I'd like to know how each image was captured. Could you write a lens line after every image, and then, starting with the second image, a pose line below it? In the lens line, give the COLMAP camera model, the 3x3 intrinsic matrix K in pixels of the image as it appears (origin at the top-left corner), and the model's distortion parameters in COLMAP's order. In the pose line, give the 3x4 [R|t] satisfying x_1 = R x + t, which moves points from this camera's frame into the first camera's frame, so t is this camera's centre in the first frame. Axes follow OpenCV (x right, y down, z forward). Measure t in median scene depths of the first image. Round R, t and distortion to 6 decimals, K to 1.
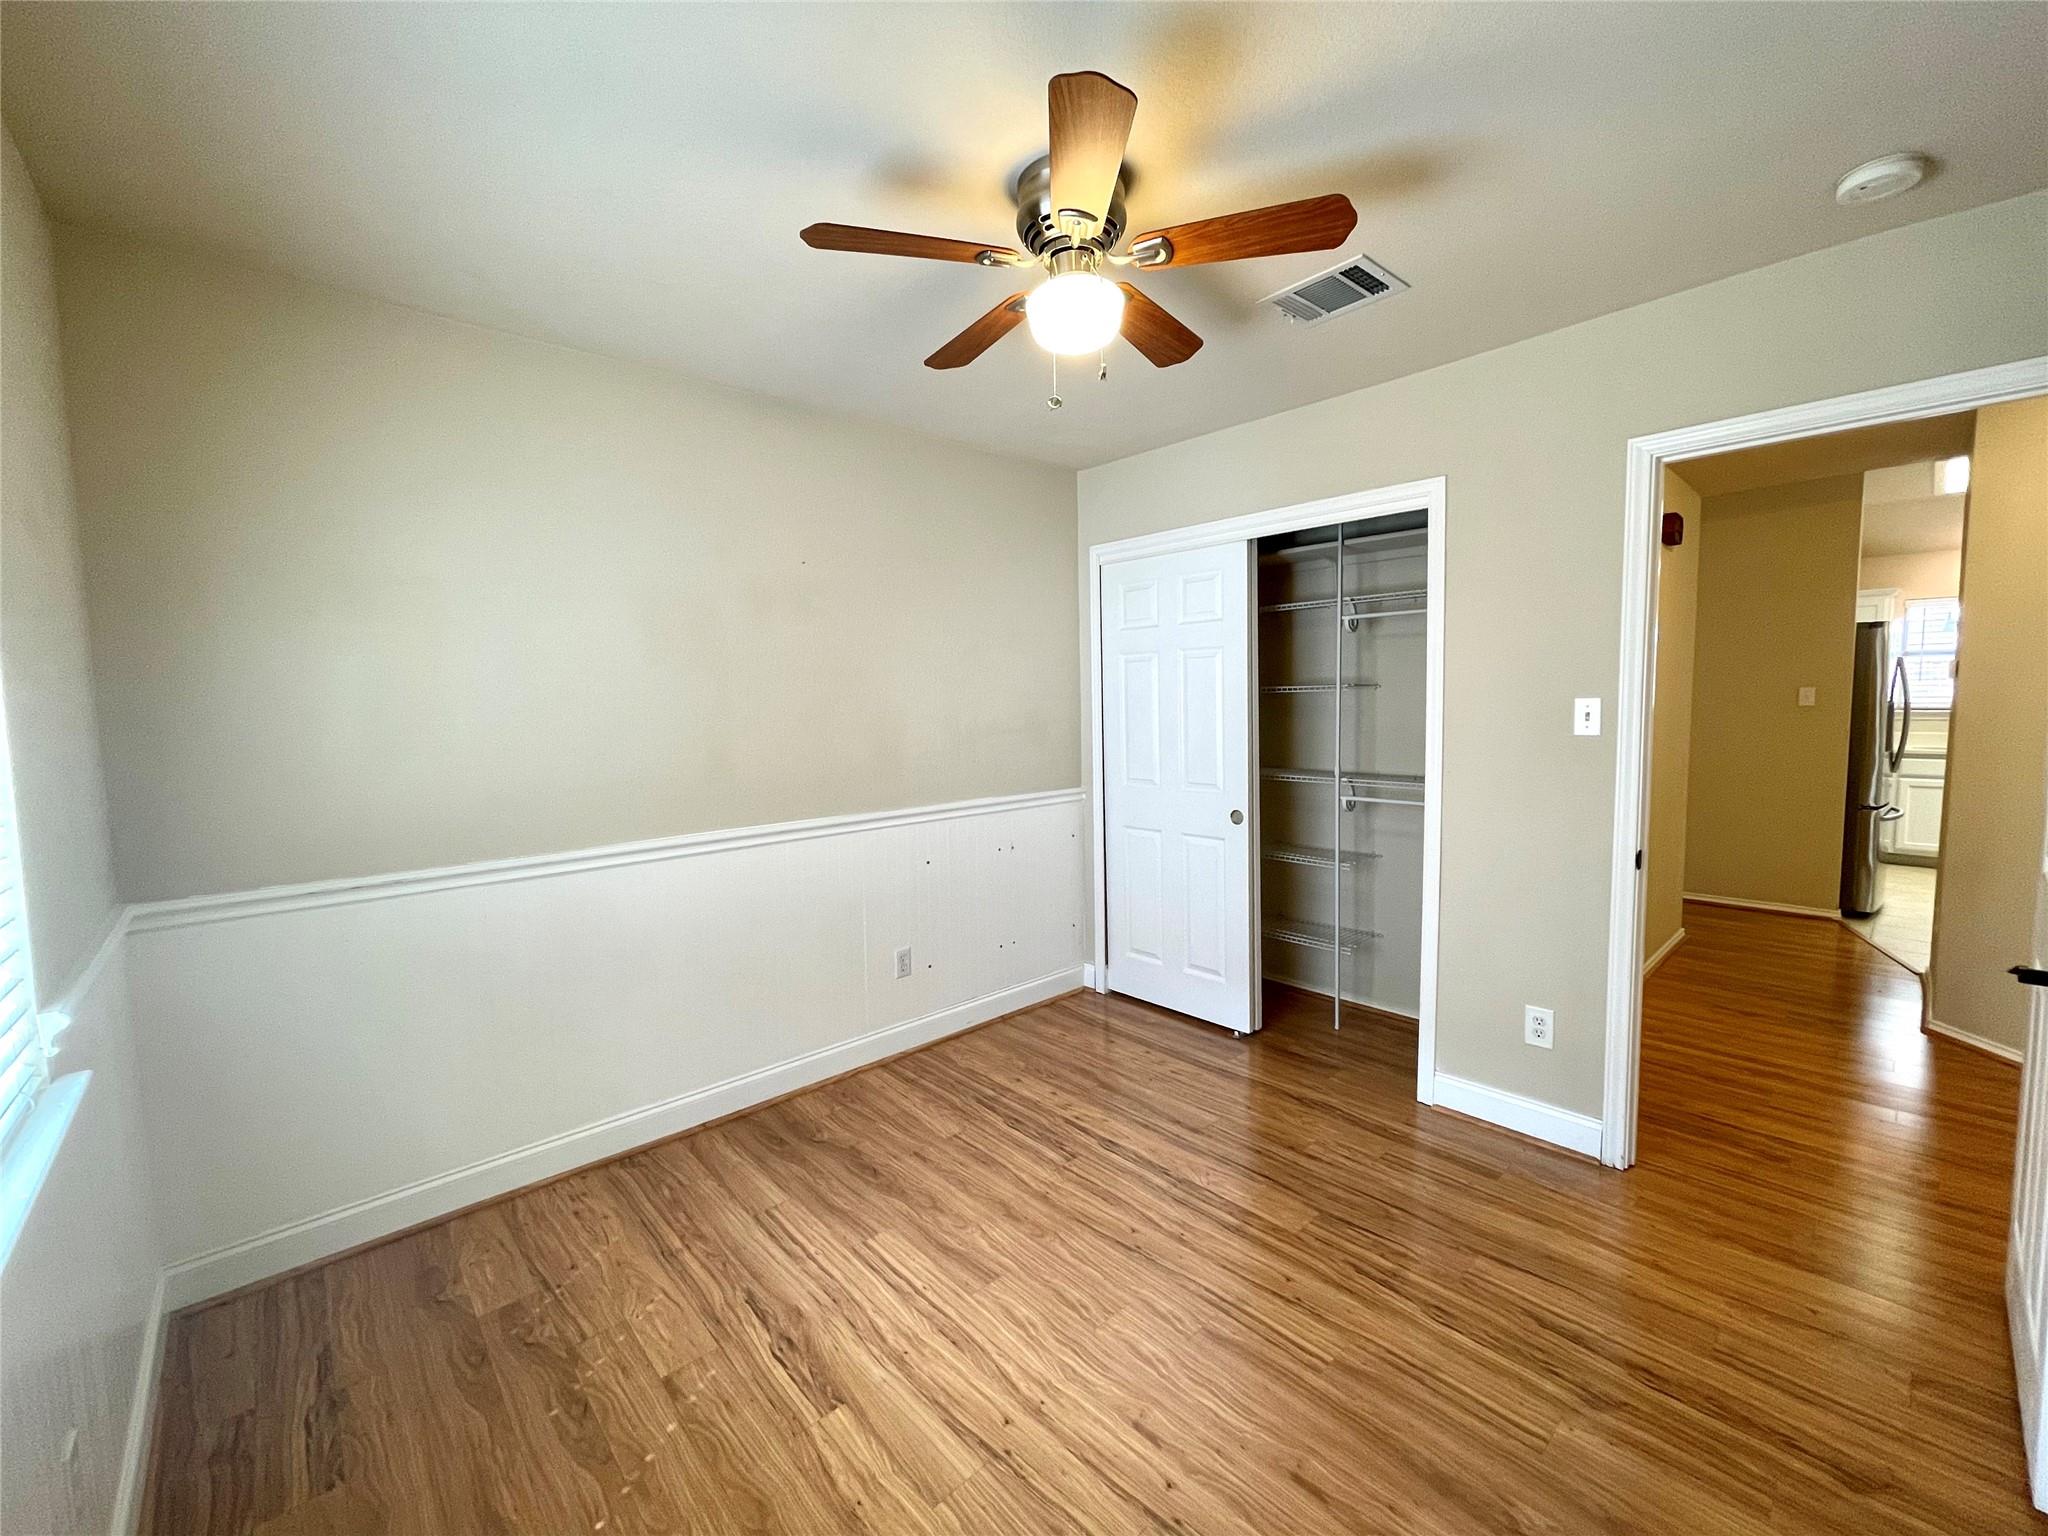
lens RADIAL K [[828.9, 0, 1019.8], [0, 828.9, 769.7], [0, 0, 1]] dist [-0.001799, 0.000279]
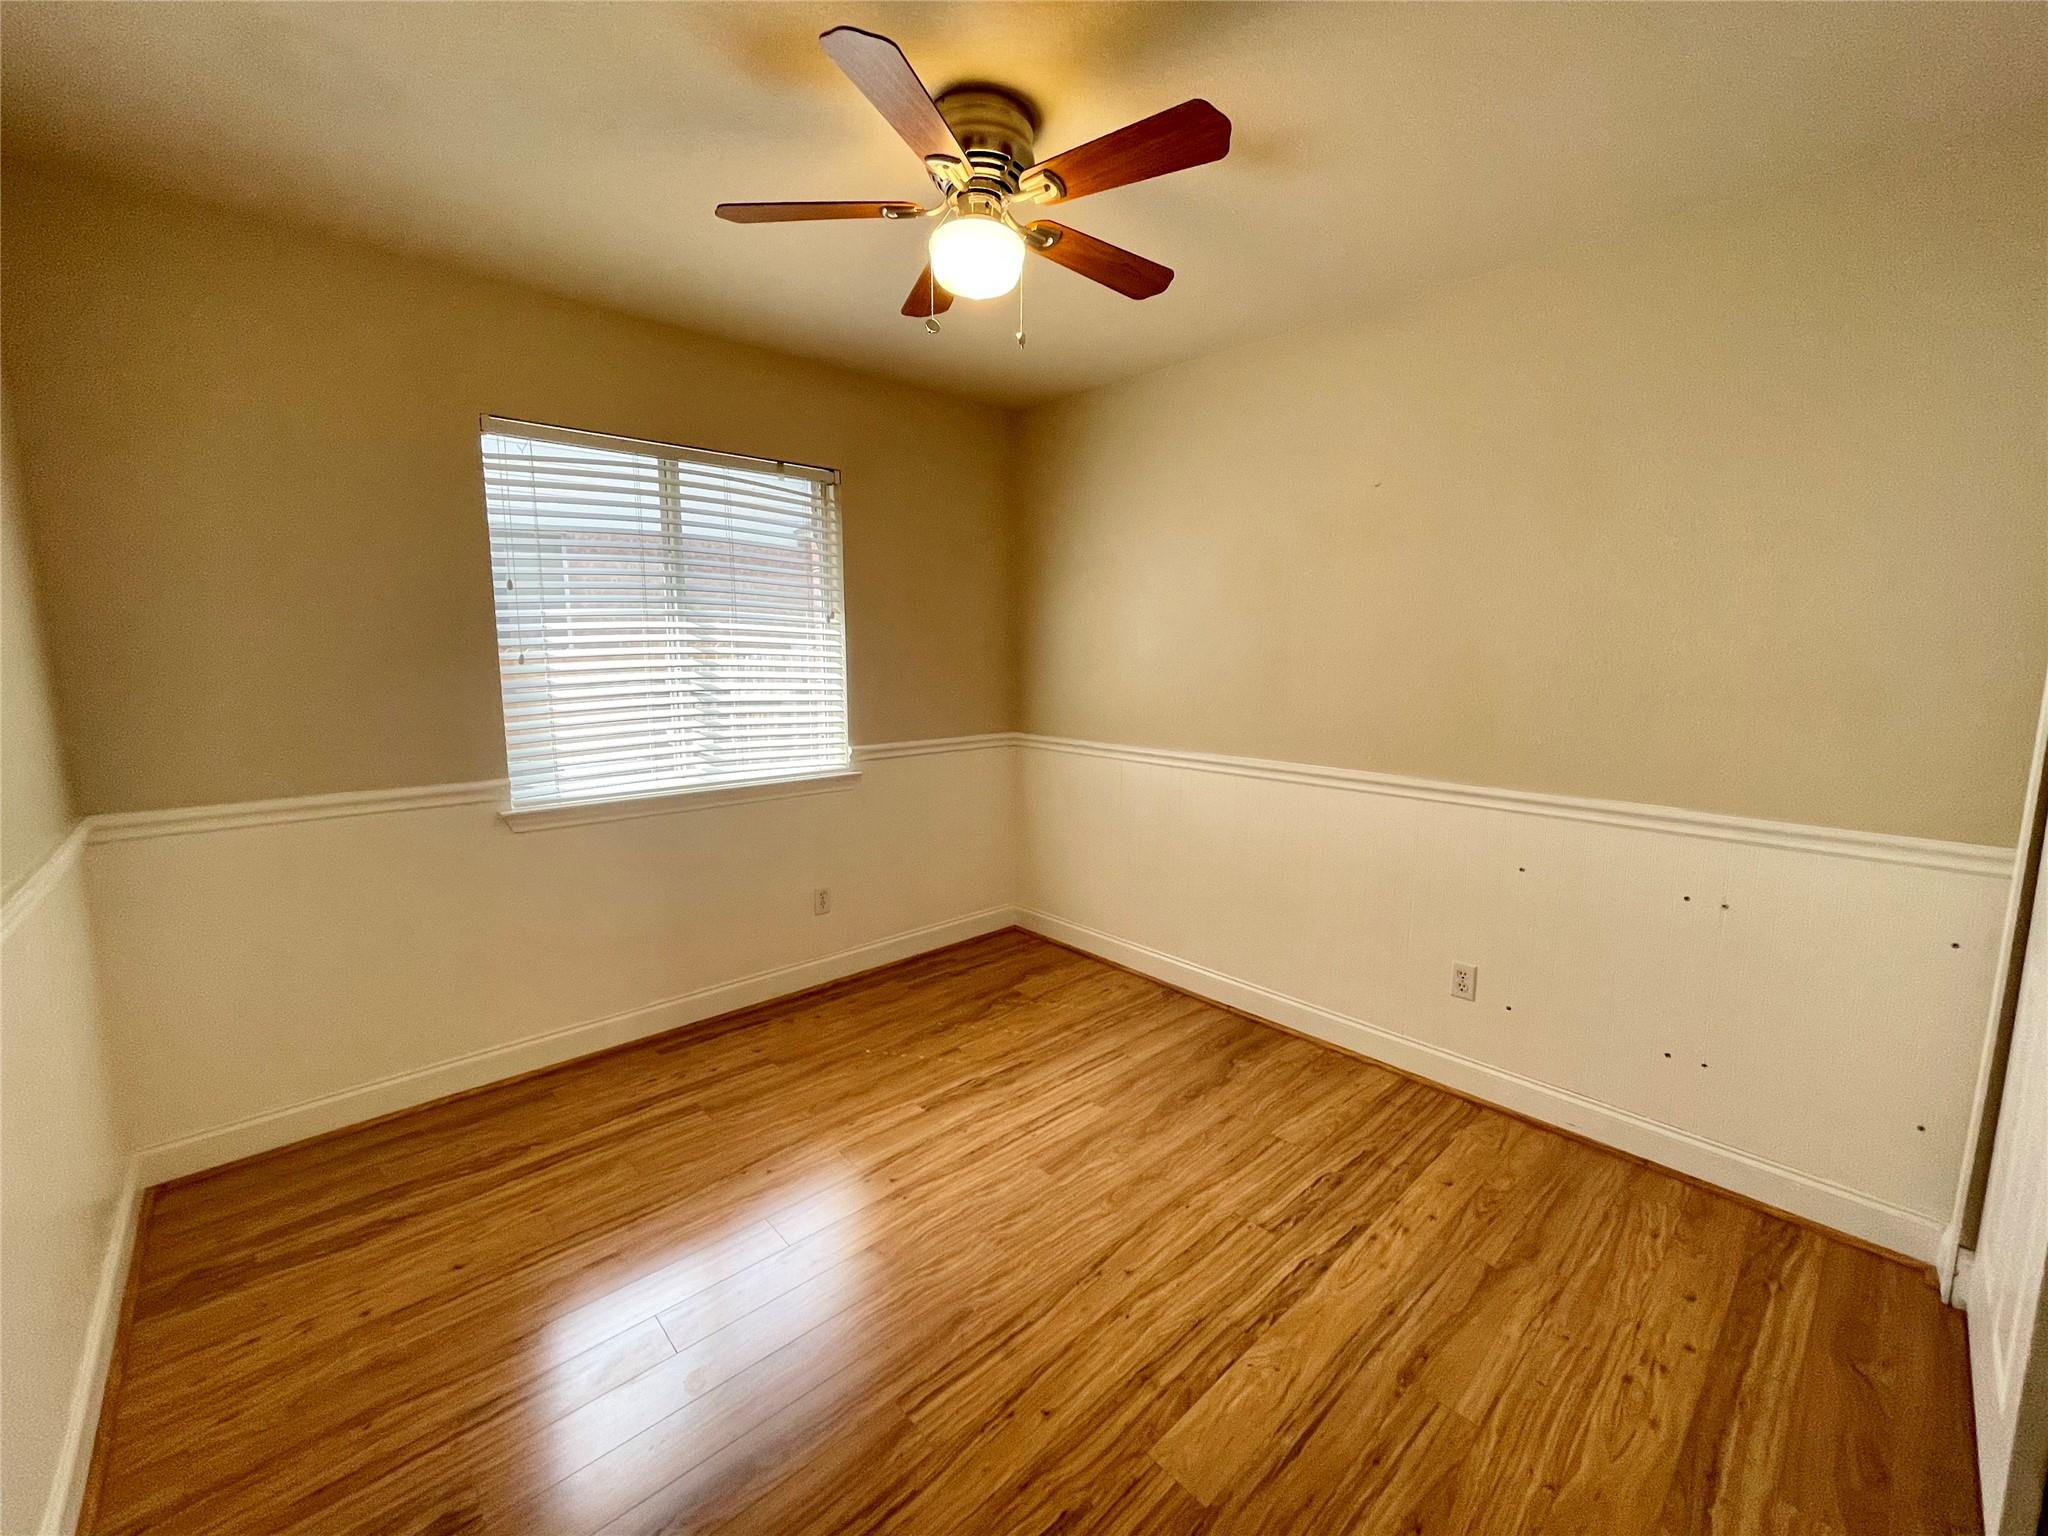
lens RADIAL K [[828.9, 0, 1026.3], [0, 828.9, 768.1], [0, 0, 1]] dist [-0.001799, 0.000279]
pose [[0.022333, 0.170263, -0.985146, 0.802489], [-0.098551, 0.980967, 0.167307, -0.073937], [0.994881, 0.093351, 0.038687, 0.740584]]
